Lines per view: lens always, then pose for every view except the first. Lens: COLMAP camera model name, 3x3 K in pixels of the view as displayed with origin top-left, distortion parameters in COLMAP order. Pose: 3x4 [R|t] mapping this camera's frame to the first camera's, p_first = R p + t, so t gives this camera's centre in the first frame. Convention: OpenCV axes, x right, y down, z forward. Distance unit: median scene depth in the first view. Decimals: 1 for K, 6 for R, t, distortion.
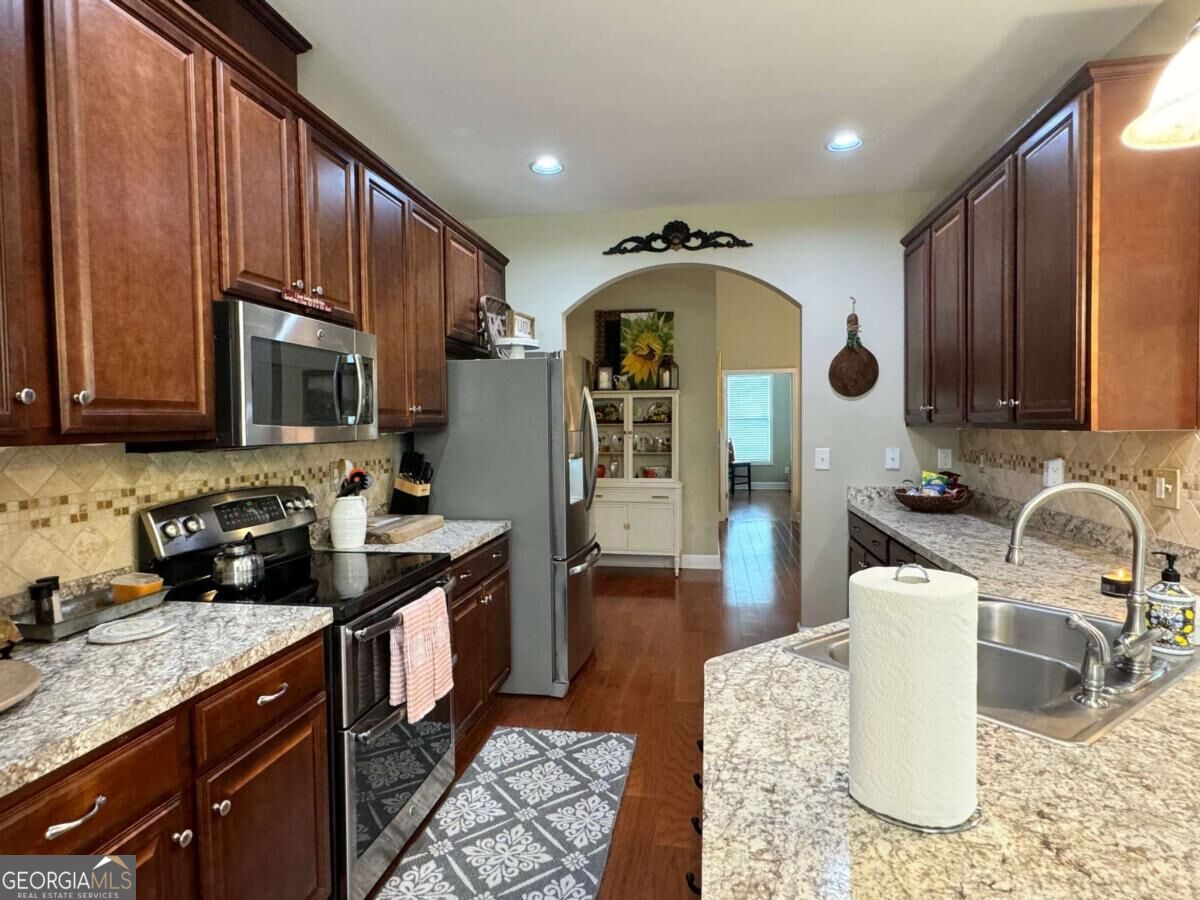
lens RADIAL K [[679.8, 0, 595.8], [0, 679.8, 446.3], [0, 0, 1]] dist [-0.002188, 0.001092]
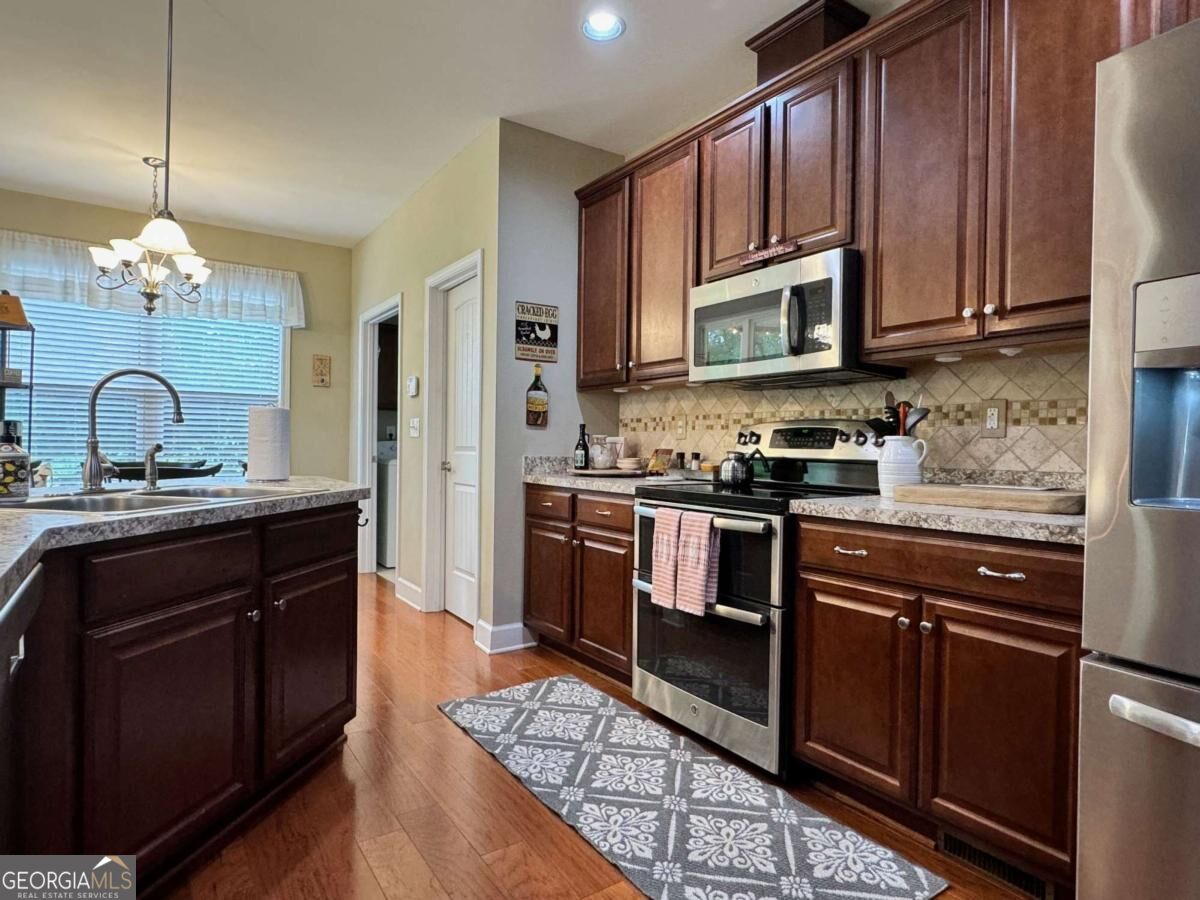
lens RADIAL K [[679.8, 0, 596.4], [0, 679.8, 449.7], [0, 0, 1]] dist [-0.002188, 0.001092]
pose [[-0.721106, 0.004383, -0.692810, 0.580851], [-0.030985, 0.998775, 0.038569, 0.082949], [0.692131, 0.049279, -0.720088, 1.615834]]
